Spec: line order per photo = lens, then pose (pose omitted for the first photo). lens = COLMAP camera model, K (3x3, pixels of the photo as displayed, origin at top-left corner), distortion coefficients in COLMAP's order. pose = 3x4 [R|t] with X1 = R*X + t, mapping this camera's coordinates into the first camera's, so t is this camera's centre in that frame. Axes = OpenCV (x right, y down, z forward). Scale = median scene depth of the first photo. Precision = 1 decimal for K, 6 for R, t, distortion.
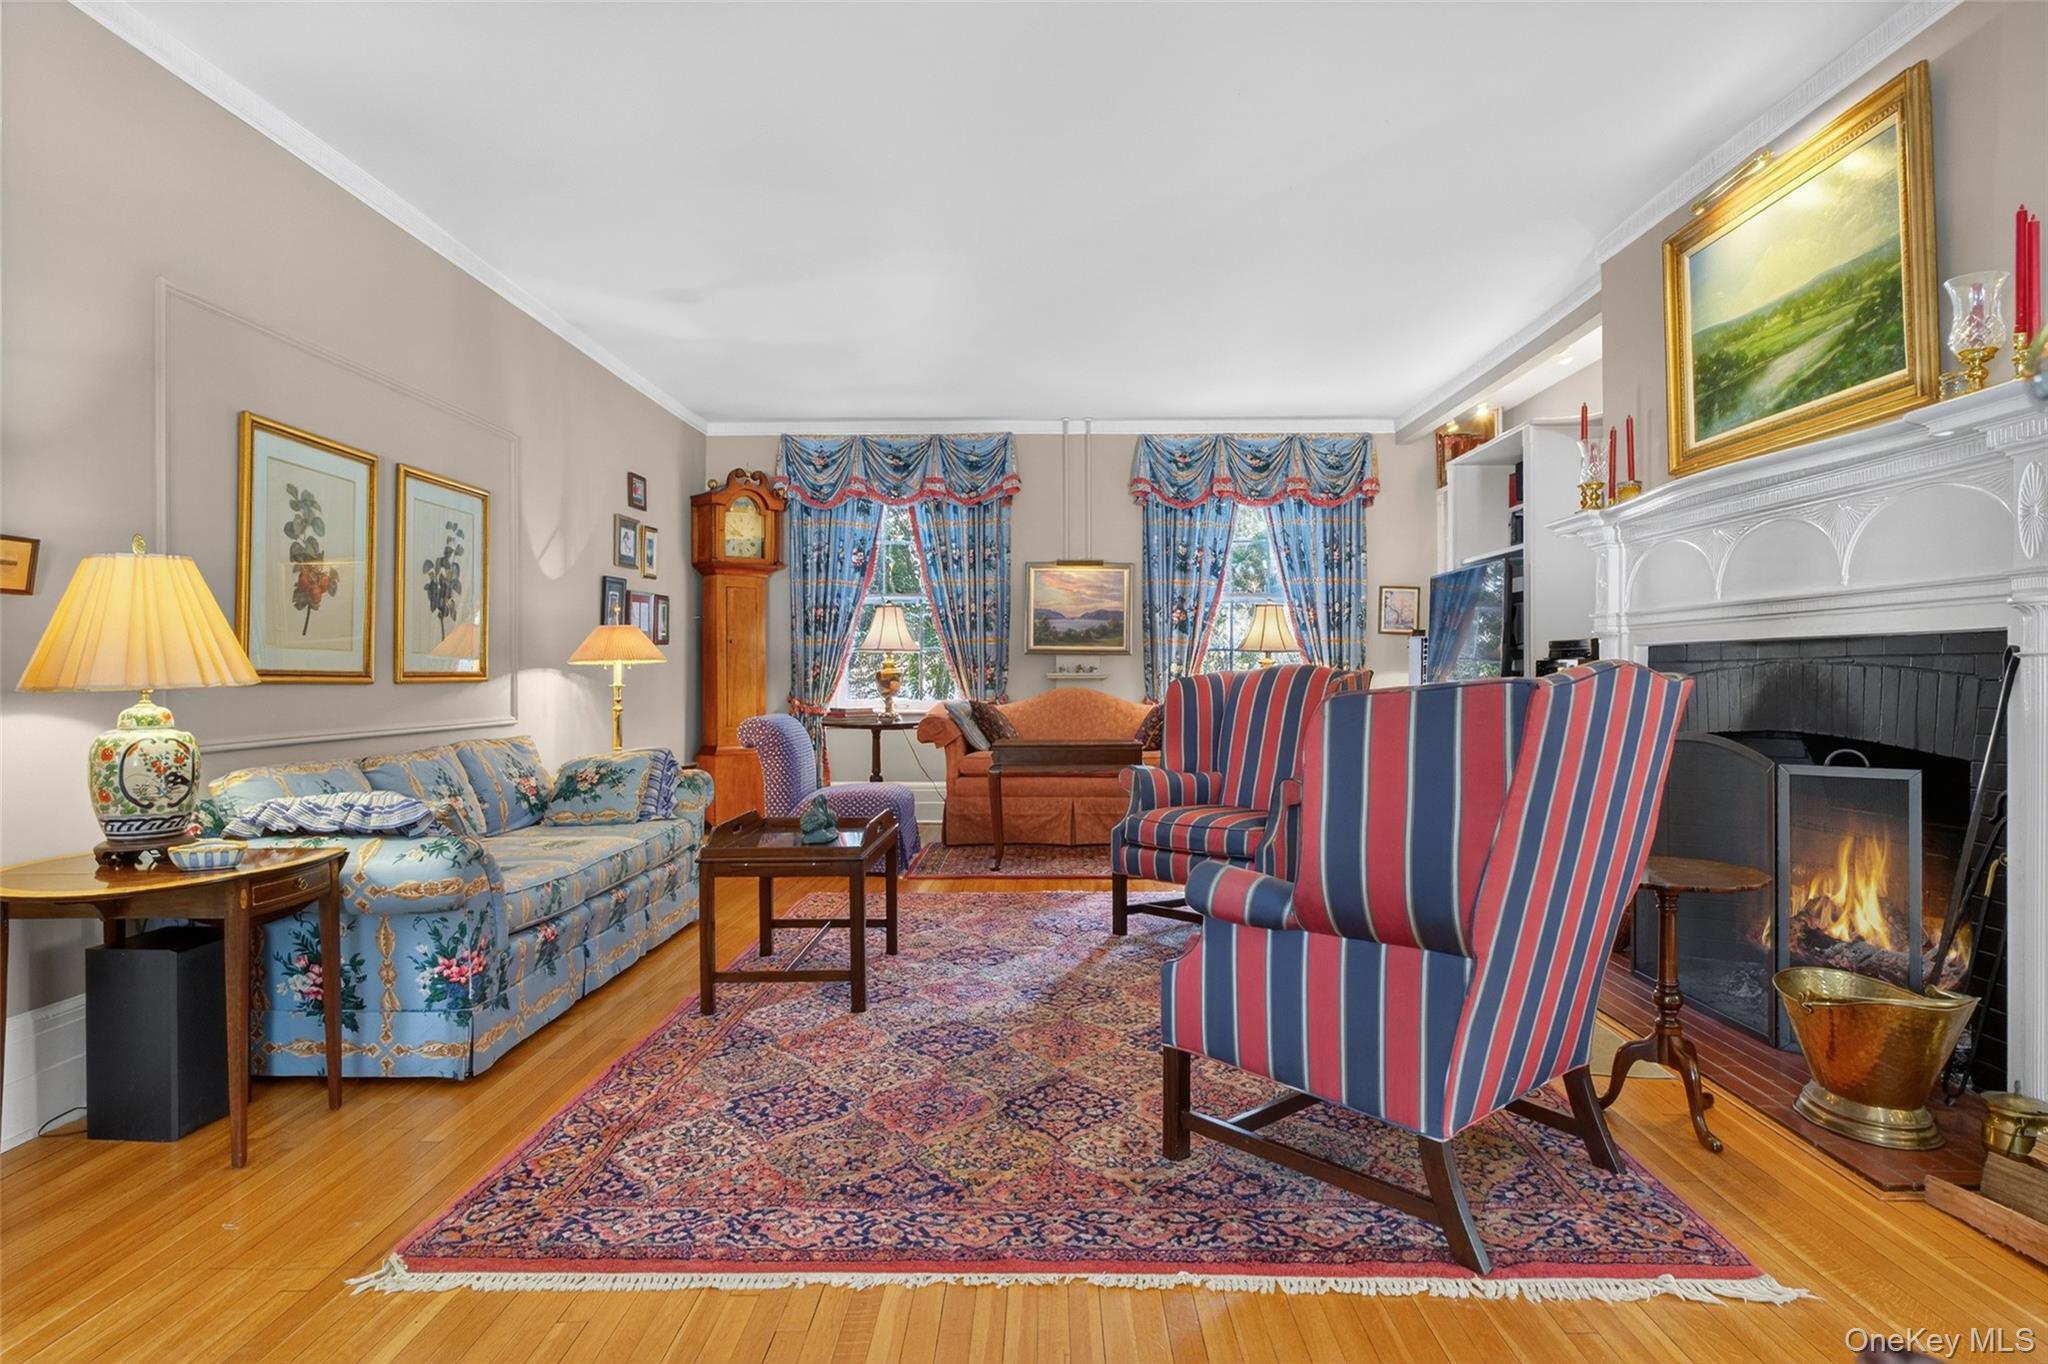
lens RADIAL K [[1149.6, 0, 1023.5], [0, 1149.6, 673.5], [0, 0, 1]] dist [-0.002238, 0.000723]
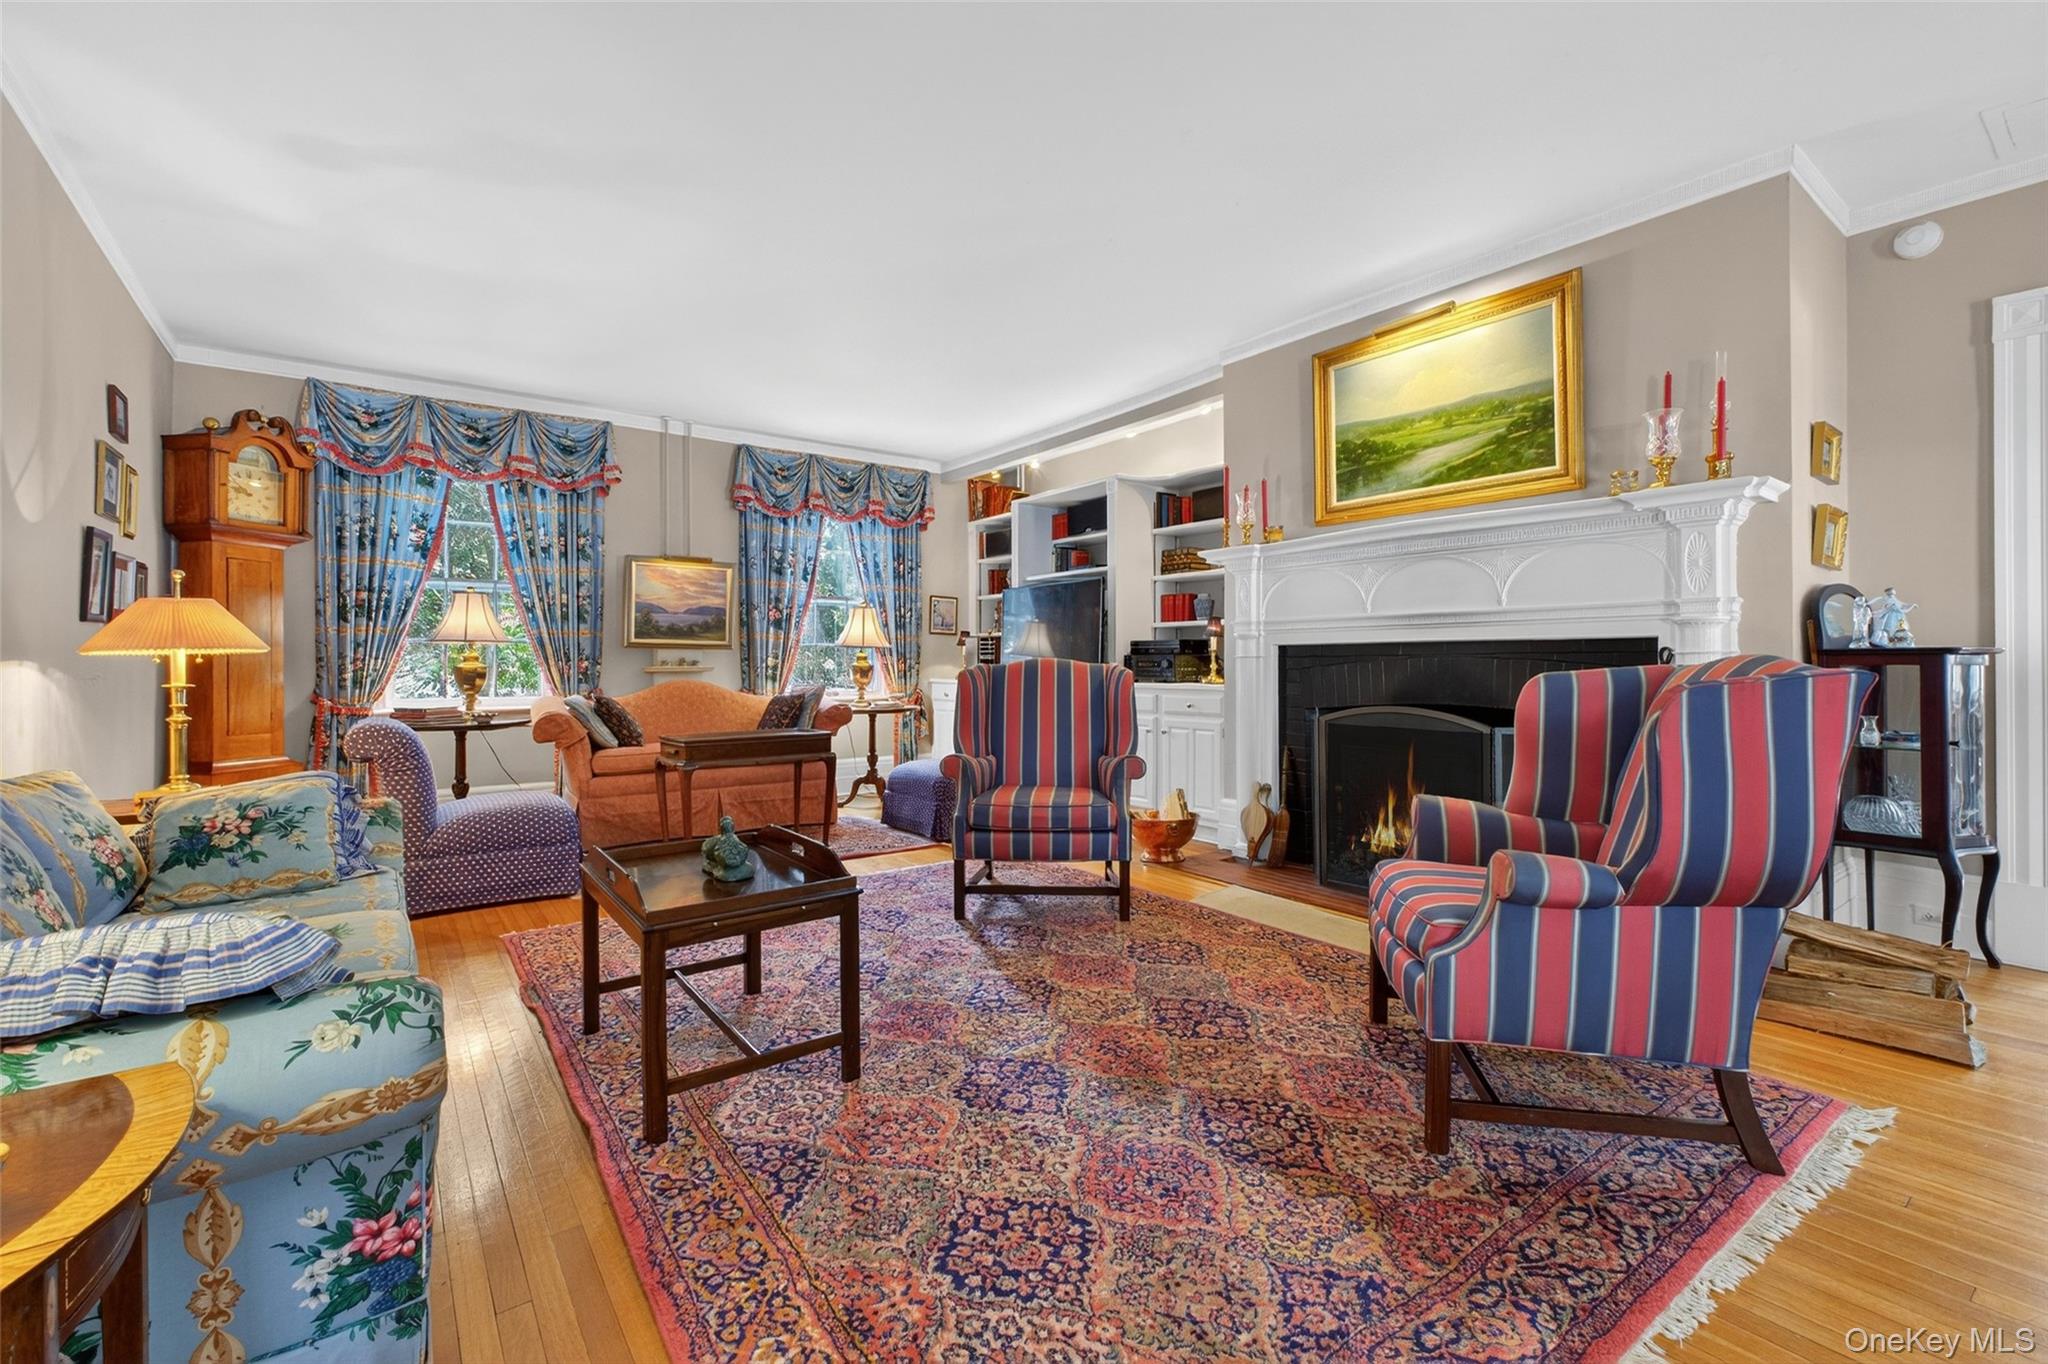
lens RADIAL K [[880.8, 0, 1024.7], [0, 880.8, 662.2], [0, 0, 1]] dist [0.000711, -0.000222]
pose [[0.791891, 0.000560, 0.610662, -0.219387], [0.002434, 0.999989, -0.004073, -0.000153], [-0.610657, 0.004712, 0.791881, 0.216351]]
